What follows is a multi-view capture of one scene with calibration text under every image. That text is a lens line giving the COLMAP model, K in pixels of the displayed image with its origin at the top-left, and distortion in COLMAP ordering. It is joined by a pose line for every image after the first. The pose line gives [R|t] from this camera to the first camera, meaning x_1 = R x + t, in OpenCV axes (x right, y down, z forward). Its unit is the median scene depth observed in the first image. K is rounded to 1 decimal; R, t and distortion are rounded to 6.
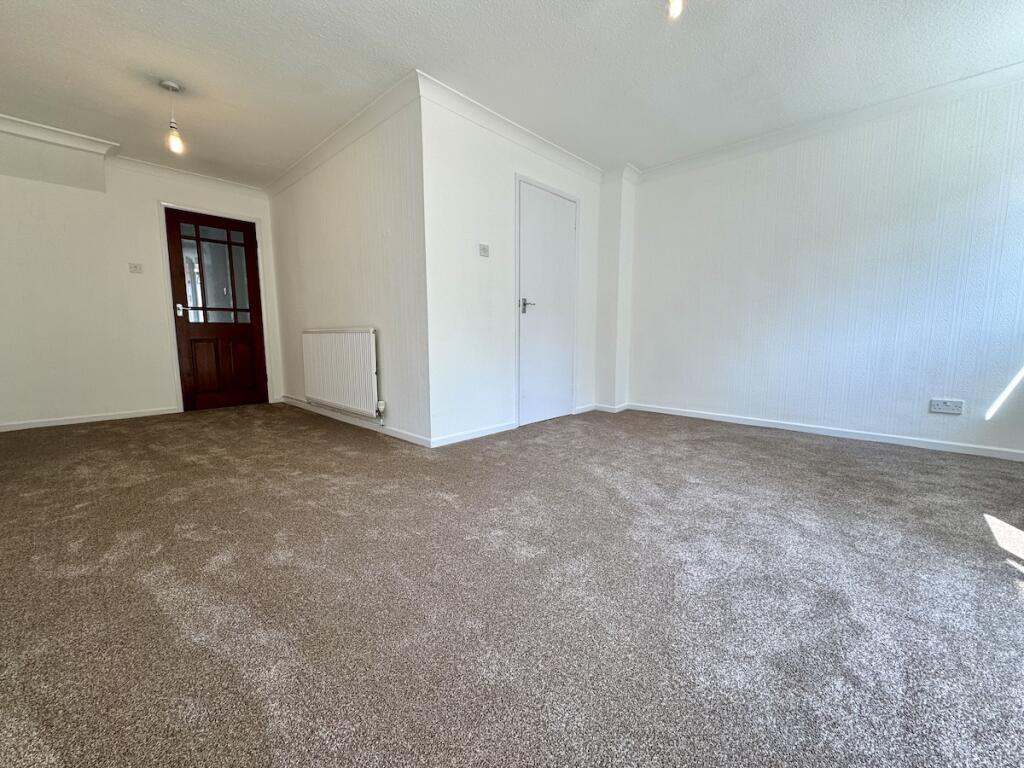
lens RADIAL K [[413.5, 0, 512.0], [0, 413.5, 384.0], [0, 0, 1]] dist [-0.000200, 0.000295]
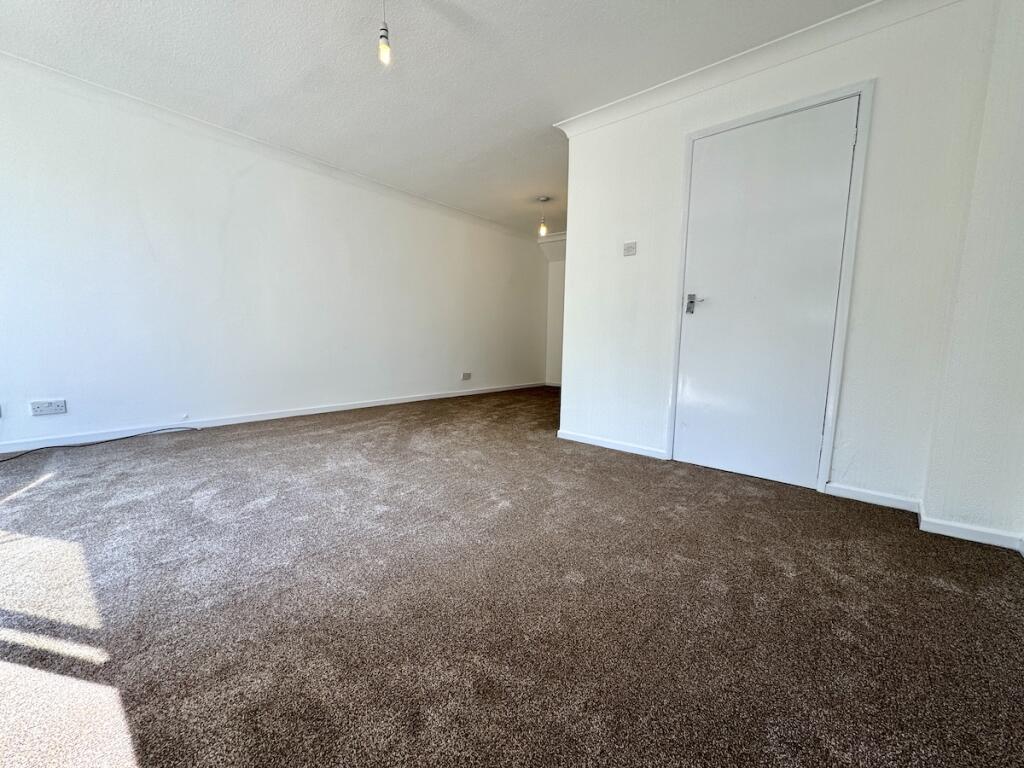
lens RADIAL K [[413.5, 0, 512.0], [0, 413.5, 384.0], [0, 0, 1]] dist [-0.000200, 0.000295]
pose [[0.043778, 0.112908, -0.992641, 0.779646], [-0.142569, 0.984130, 0.105653, -0.078929], [0.988816, 0.136894, 0.059180, 0.654904]]
